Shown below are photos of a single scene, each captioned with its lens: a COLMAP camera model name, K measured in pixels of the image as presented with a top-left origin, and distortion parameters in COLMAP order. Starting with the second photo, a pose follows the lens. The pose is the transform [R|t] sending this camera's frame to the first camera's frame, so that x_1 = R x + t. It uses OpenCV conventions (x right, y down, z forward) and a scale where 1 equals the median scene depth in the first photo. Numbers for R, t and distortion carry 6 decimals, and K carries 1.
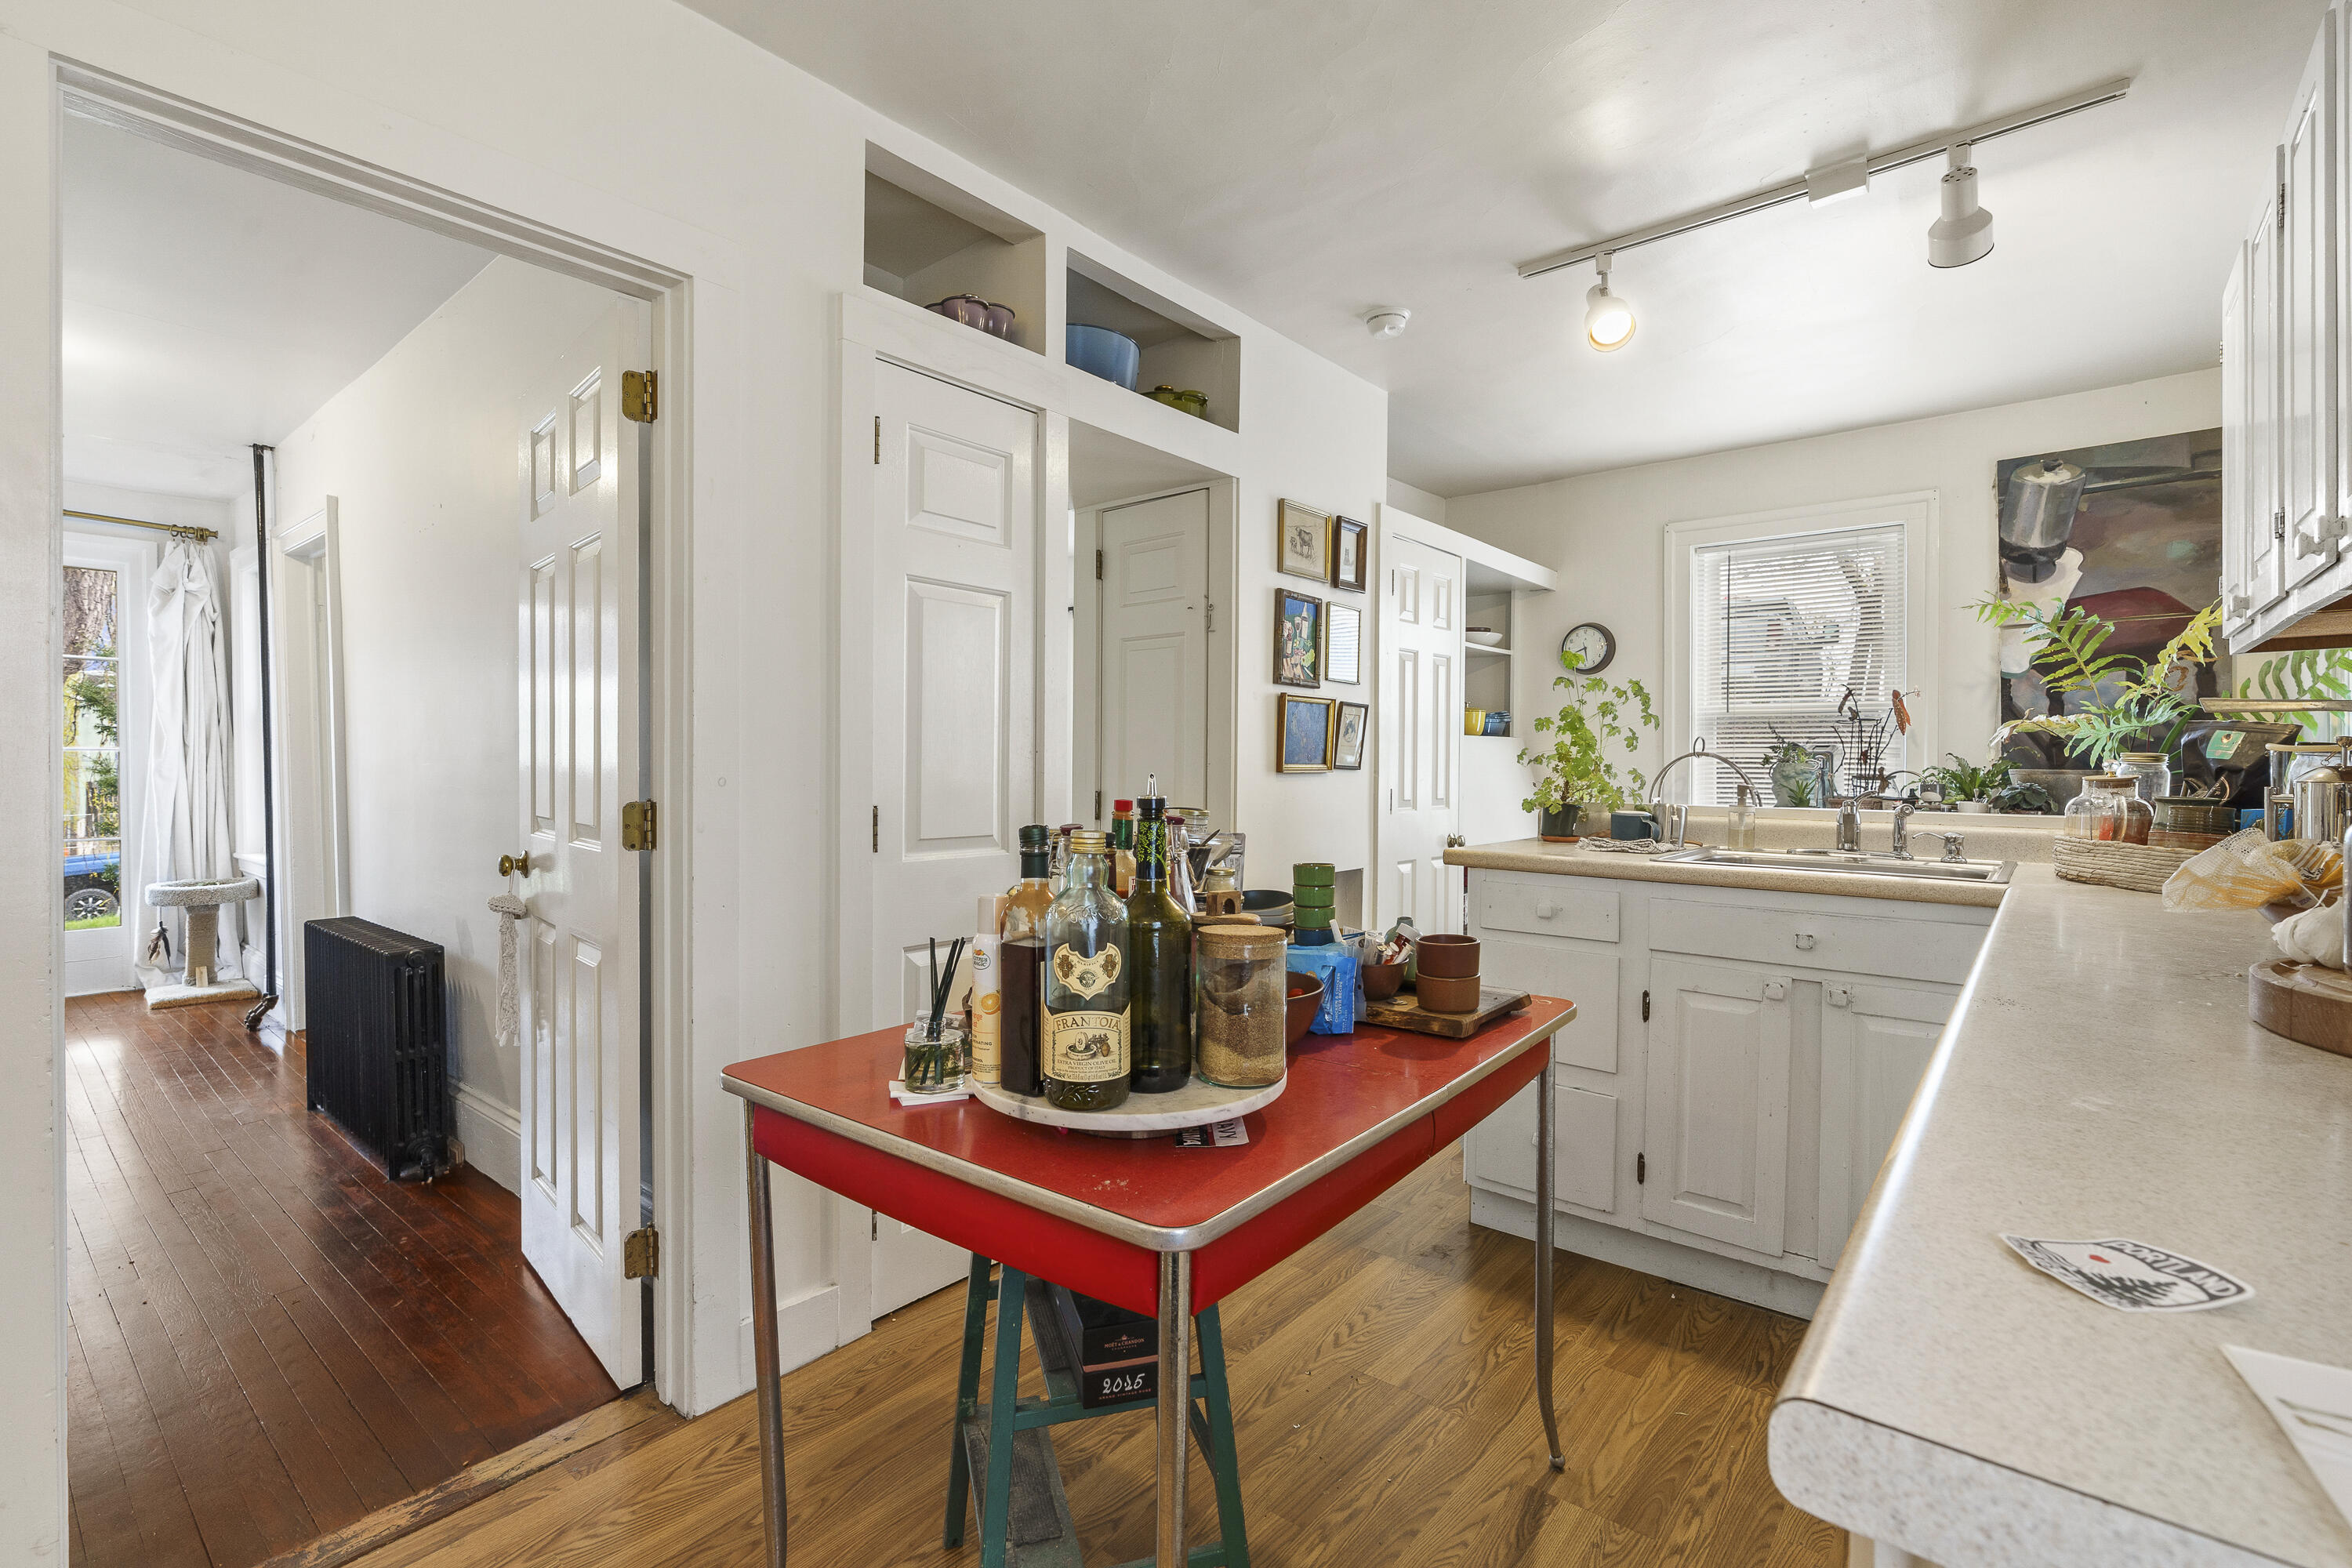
lens RADIAL K [[1073.4, 0, 1176.7], [0, 1073.4, 778.8], [0, 0, 1]] dist [0.000354, 0.000119]
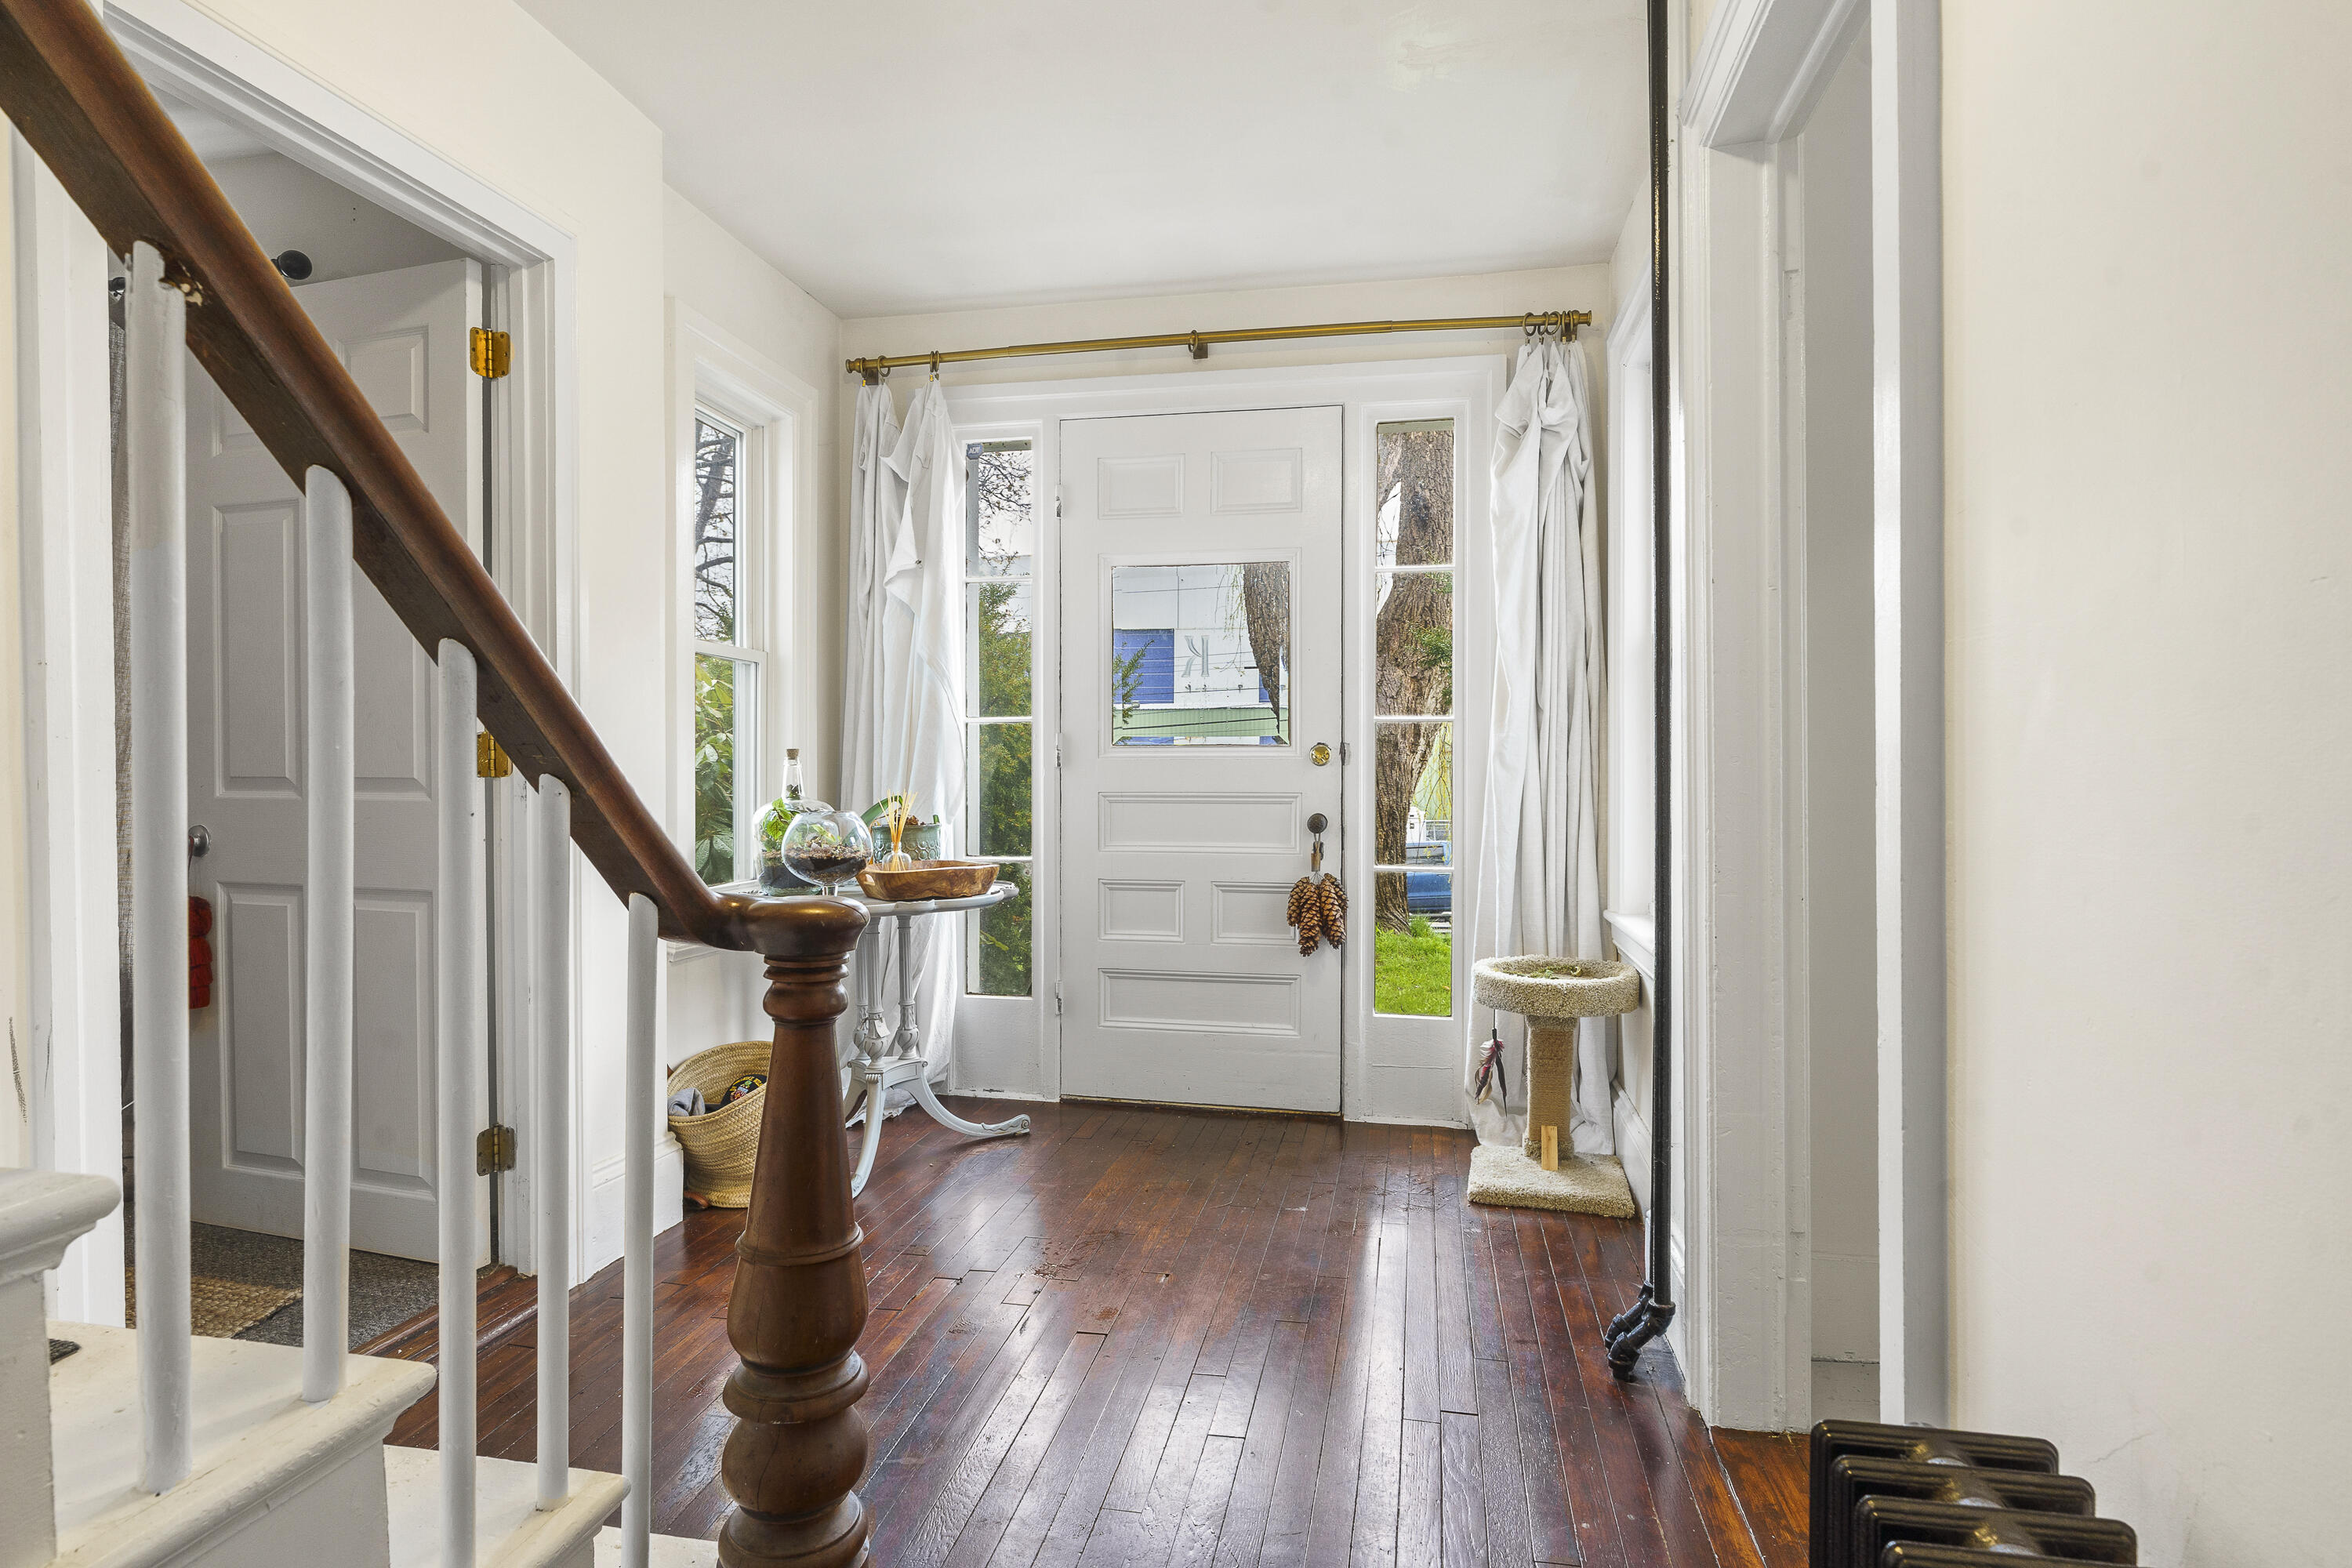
lens RADIAL K [[1221.1, 0, 1176.0], [0, 1221.1, 784.1], [0, 0, 1]] dist [-0.005572, -0.000338]
pose [[0.474489, 0.007943, -0.880226, -0.466652], [-0.016806, 0.999859, -0.000036, 0.010812], [0.880101, 0.014811, 0.474555, 0.547792]]
